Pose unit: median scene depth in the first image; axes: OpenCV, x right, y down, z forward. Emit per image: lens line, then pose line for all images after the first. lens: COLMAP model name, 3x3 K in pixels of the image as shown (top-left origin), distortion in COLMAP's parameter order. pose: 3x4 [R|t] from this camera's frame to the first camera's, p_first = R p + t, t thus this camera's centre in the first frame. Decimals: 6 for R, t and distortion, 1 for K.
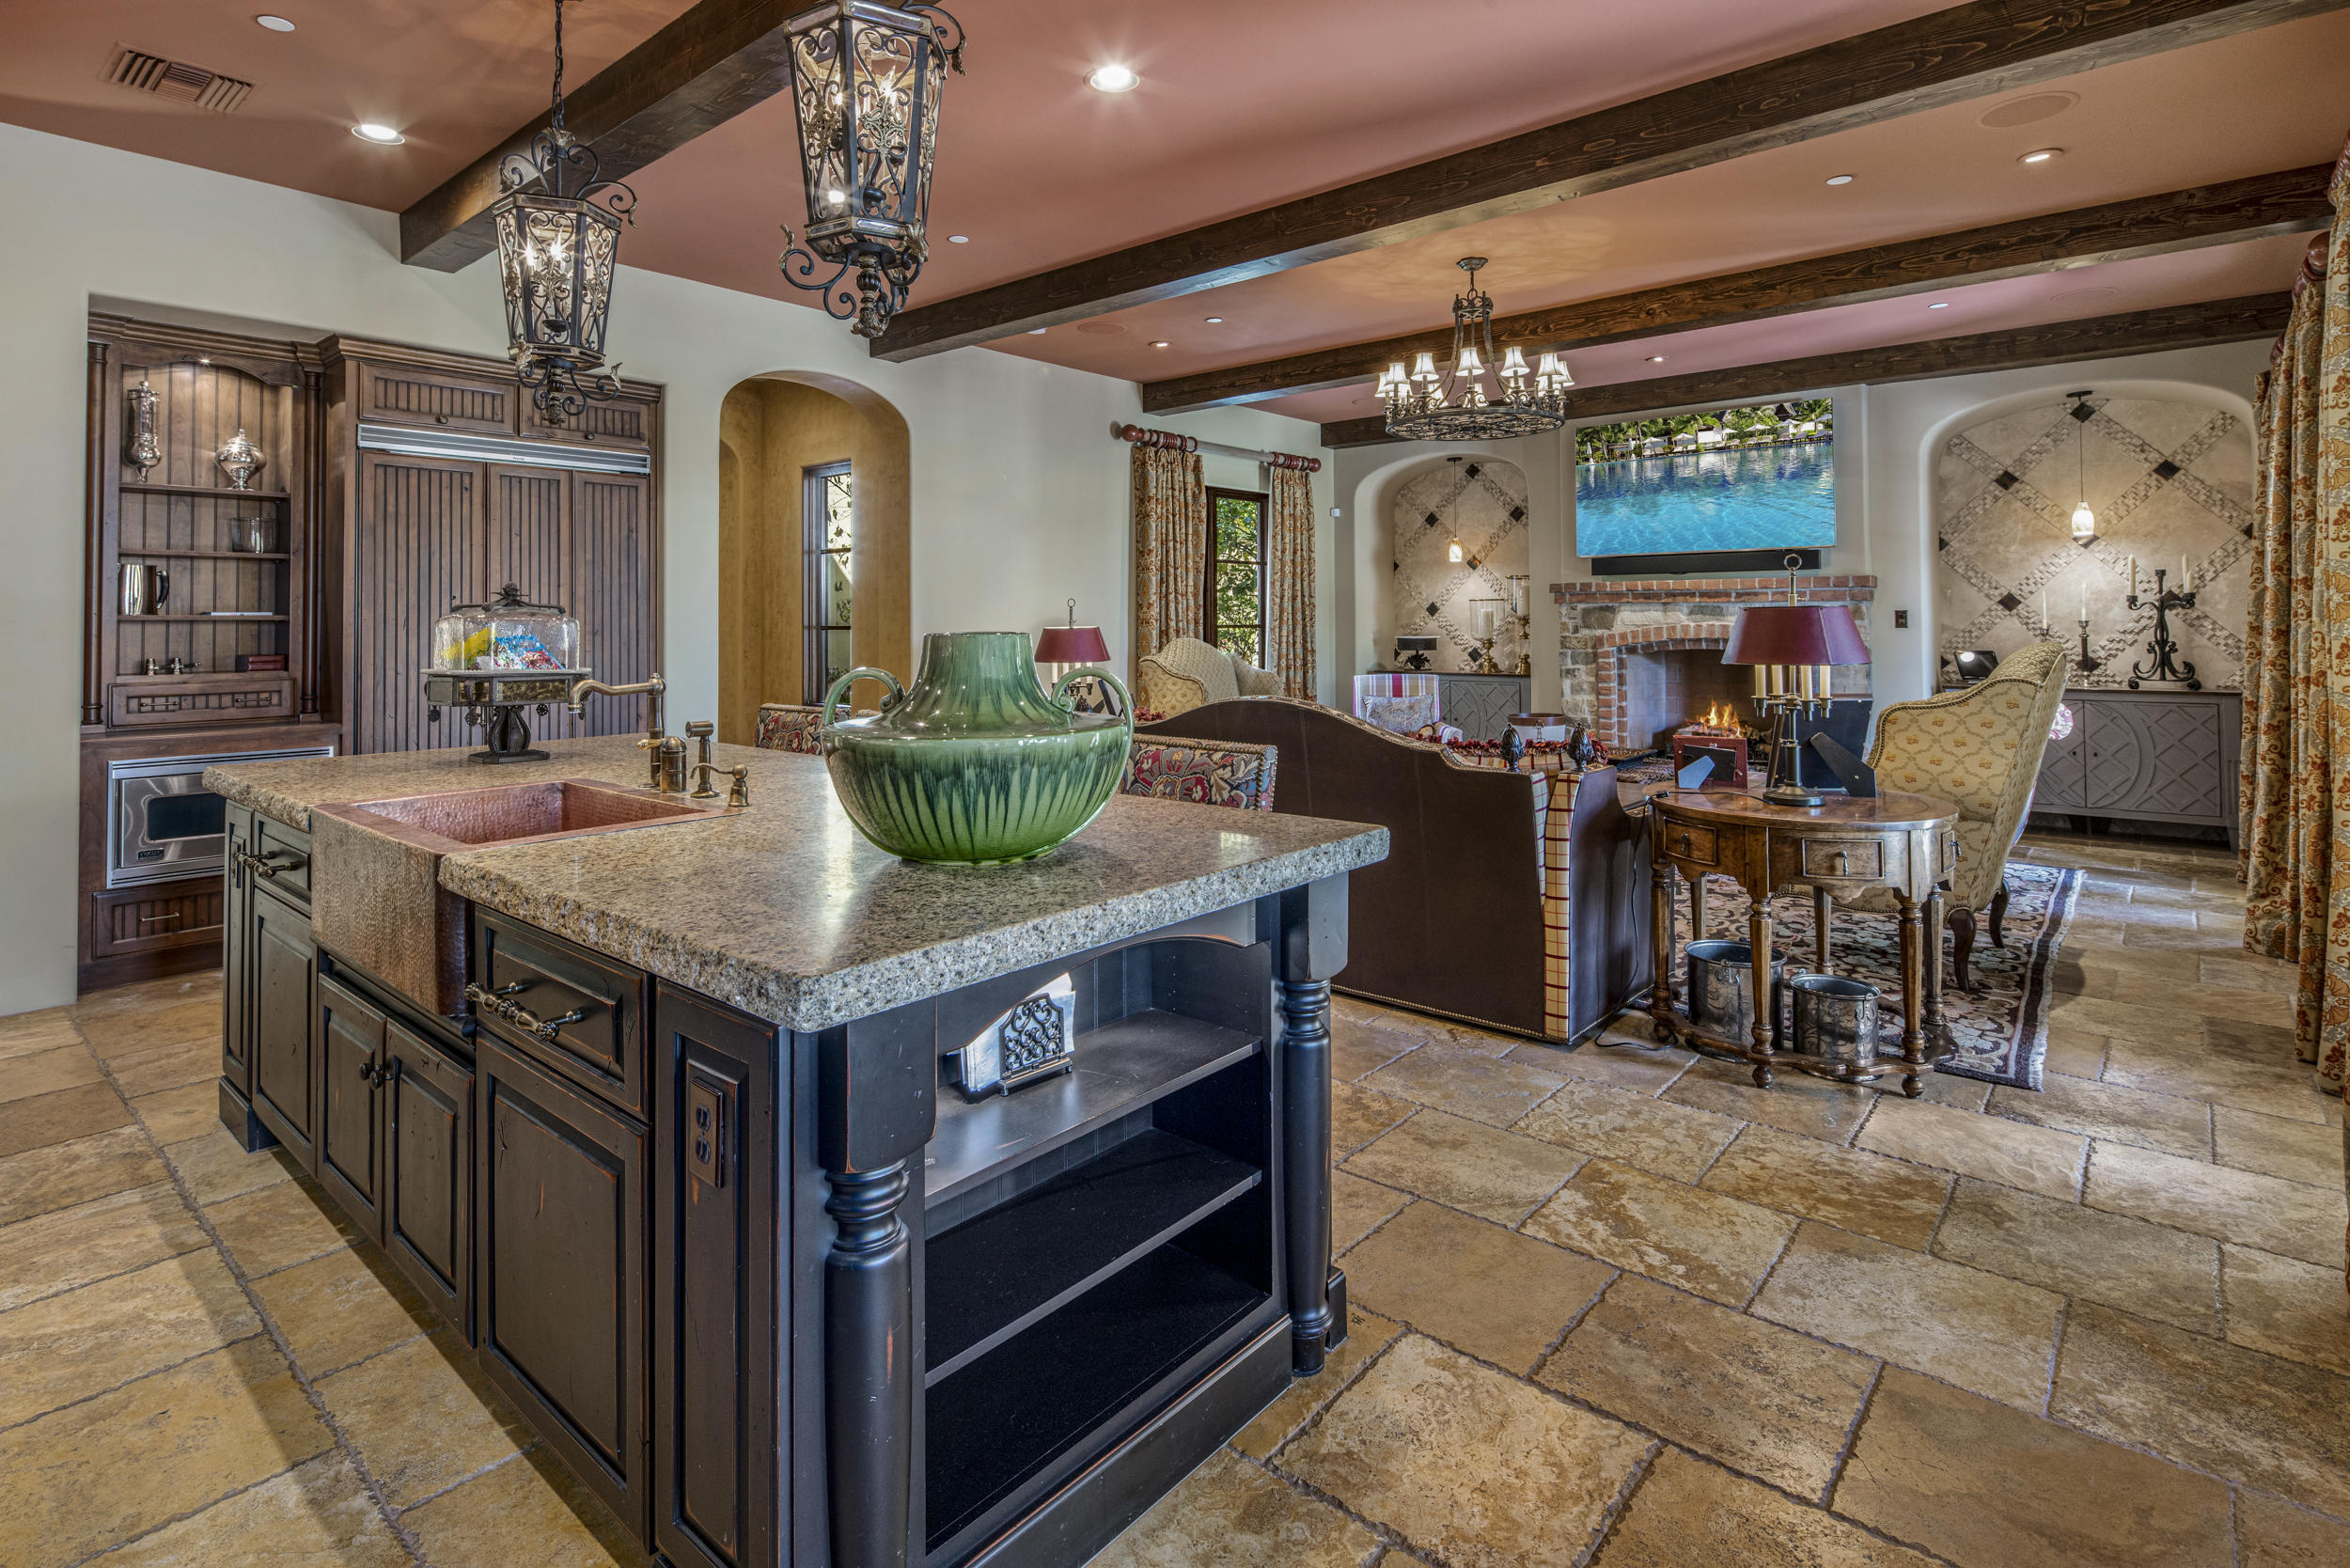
lens RADIAL K [[1153.7, 0, 1171.0], [0, 1153.7, 601.4], [0, 0, 1]] dist [-0.001785, -0.002268]
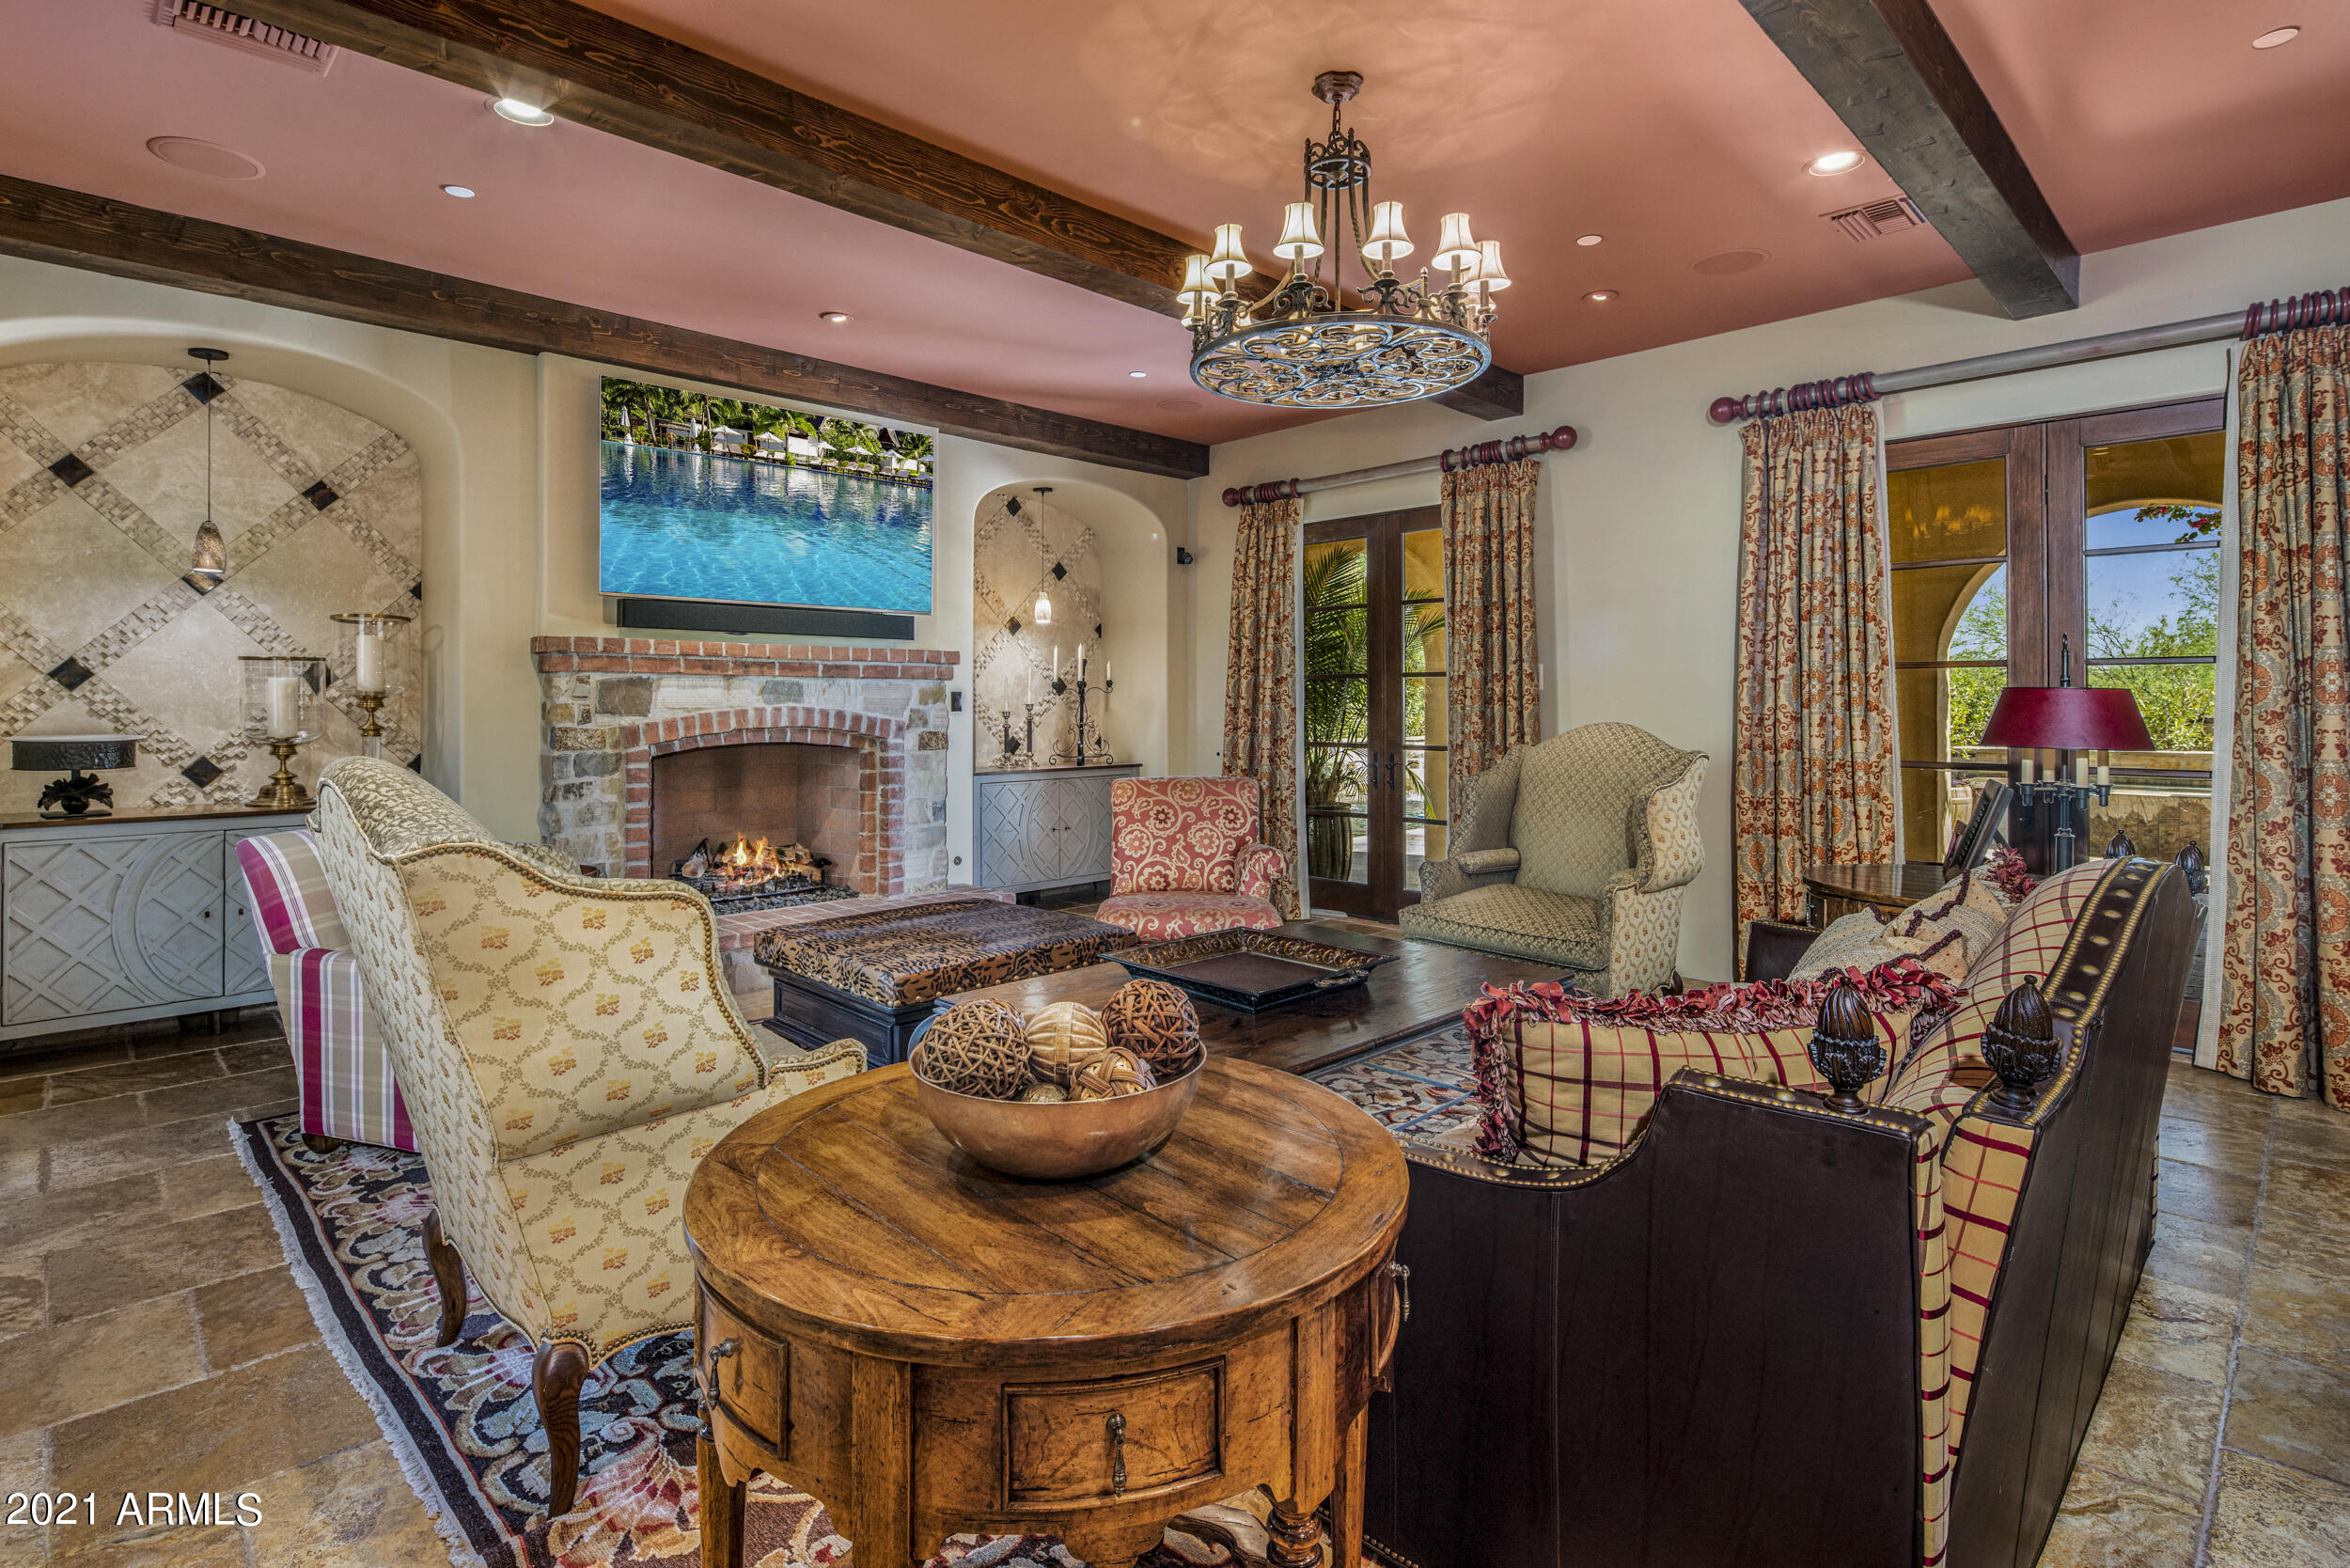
lens RADIAL K [[1153.7, 0, 1134.9], [0, 1153.7, 692.5], [0, 0, 1]] dist [-0.001785, -0.002268]
pose [[0.101810, 0.012963, 0.994719, -0.250942], [-0.019926, 0.999741, -0.010989, 0.015486], [-0.994604, -0.018702, 0.102042, 0.804602]]
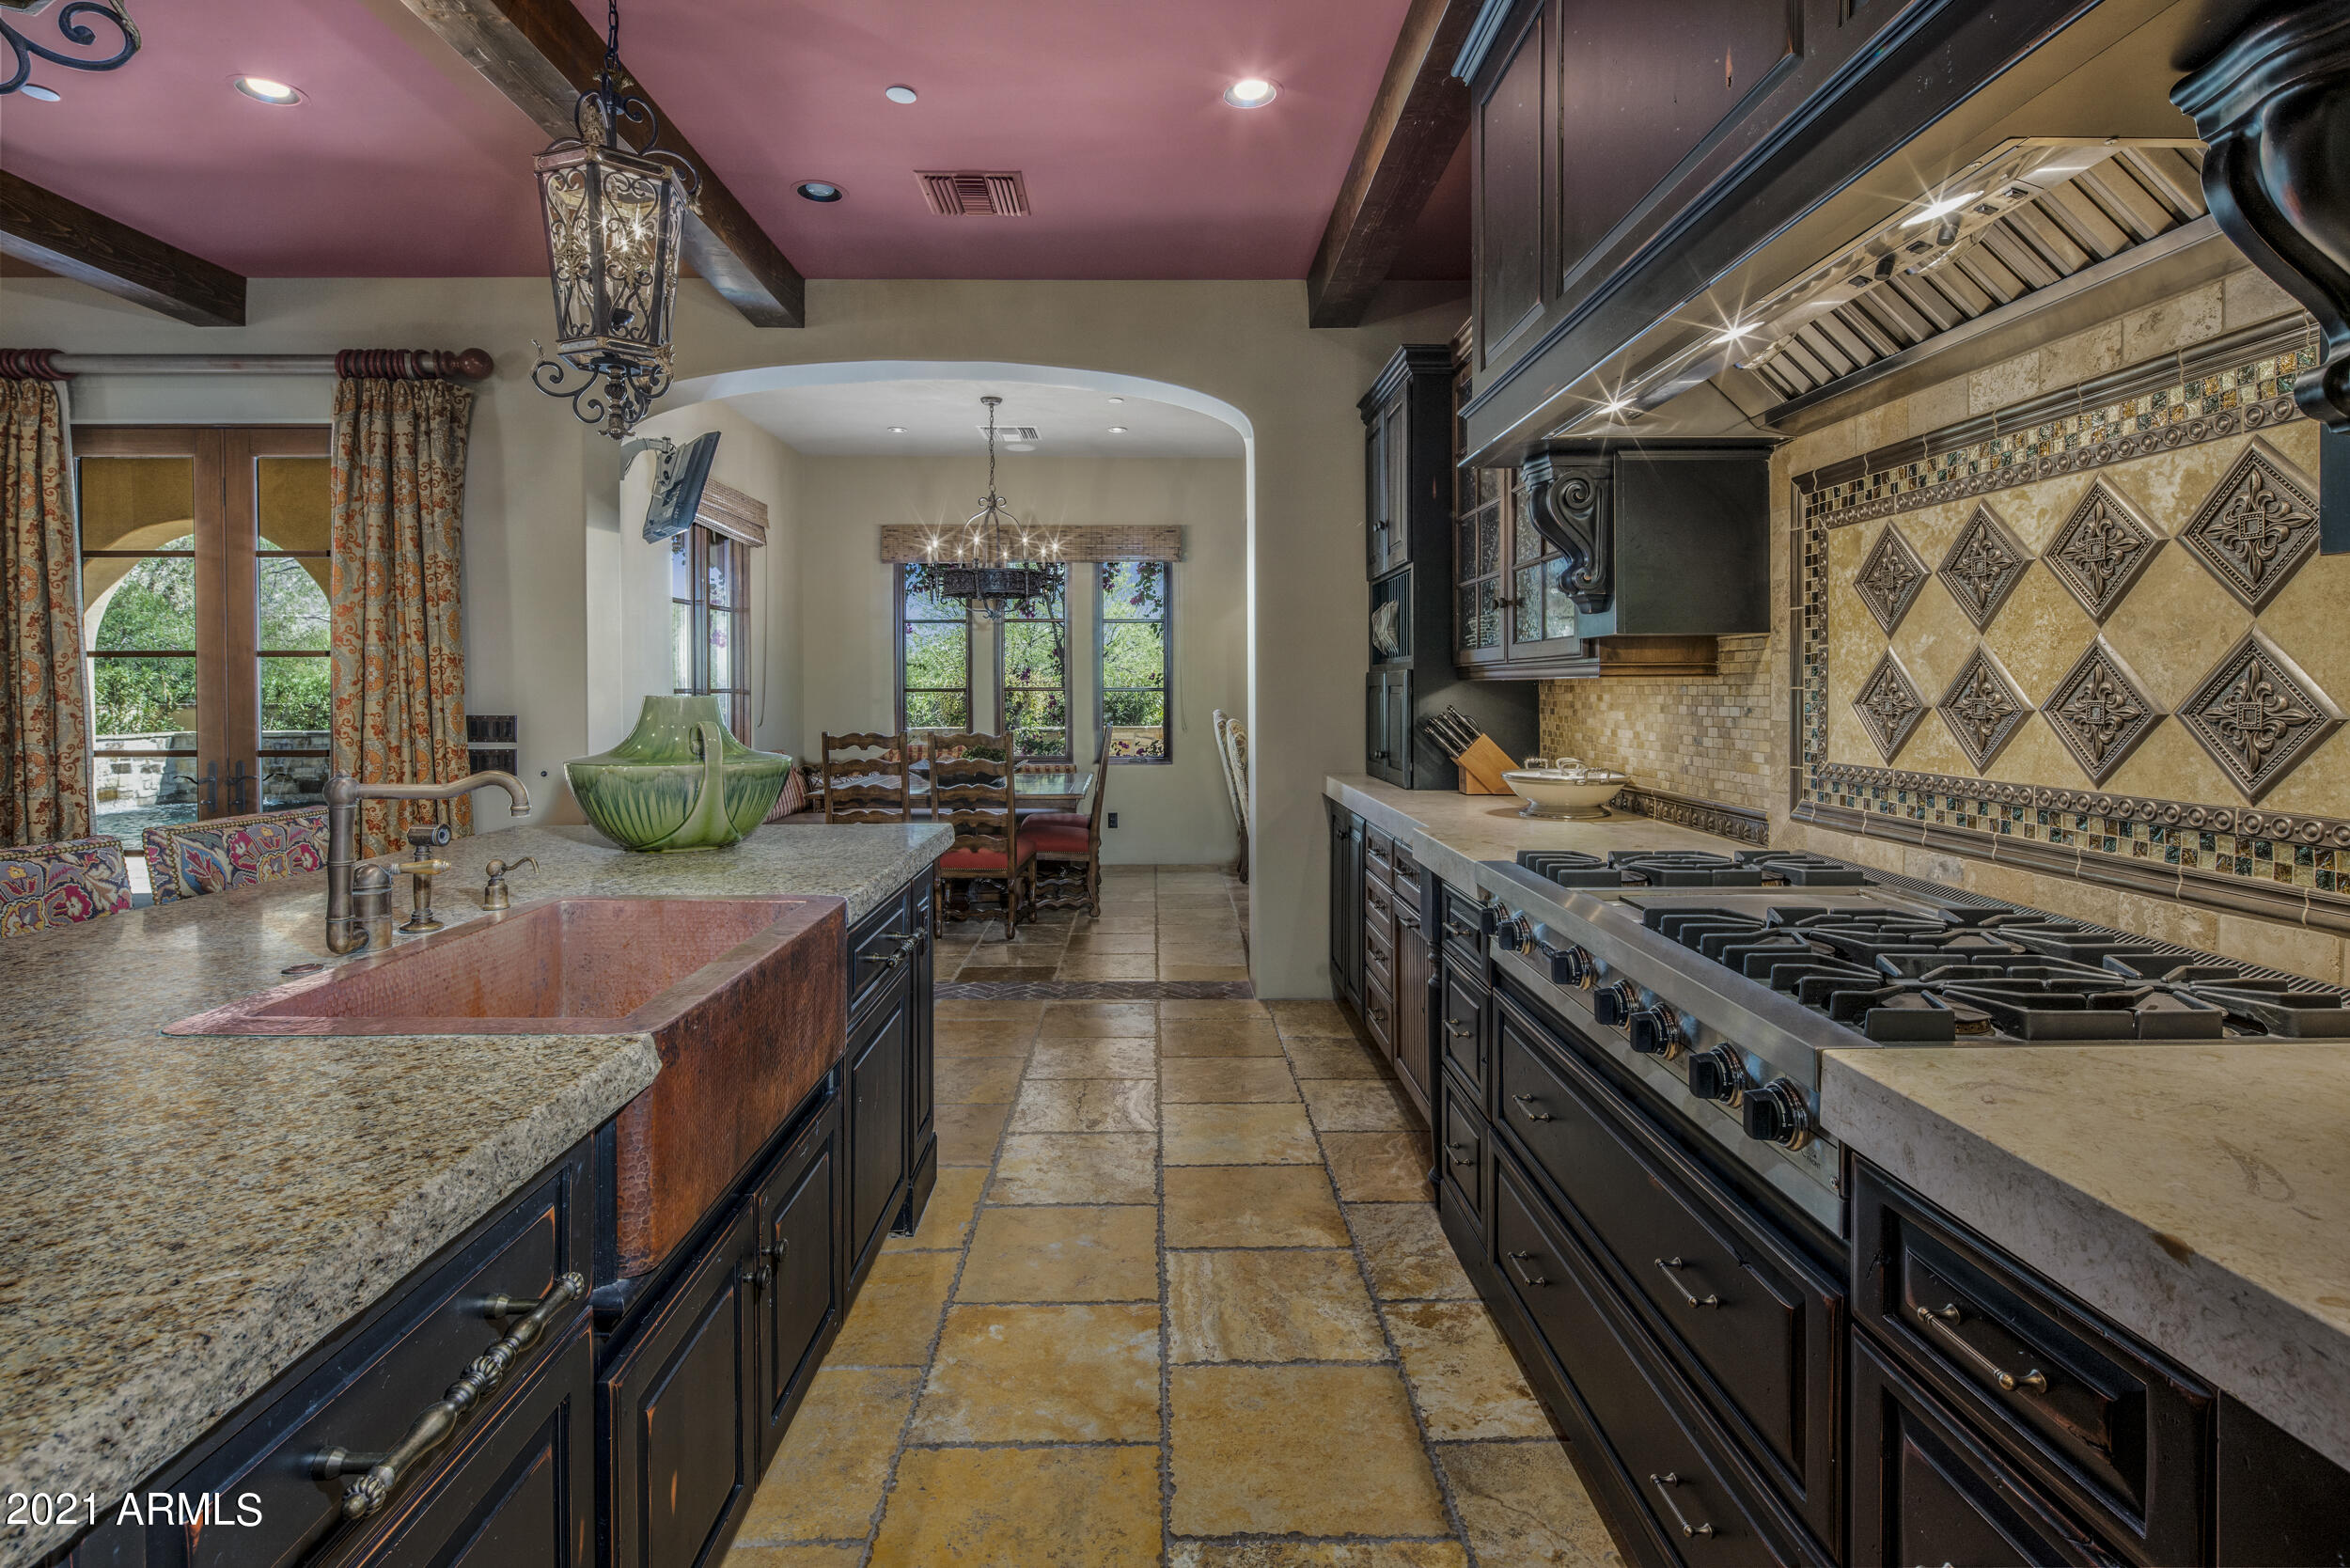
lens RADIAL K [[1153.7, 0, 1150.7], [0, 1153.7, 692.0], [0, 0, 1]] dist [-0.001785, -0.002268]
pose [[-0.647630, 0.004791, 0.761940, -0.433643], [-0.008728, 0.999868, -0.013705, 0.008448], [-0.761905, -0.015525, -0.647503, 0.388155]]
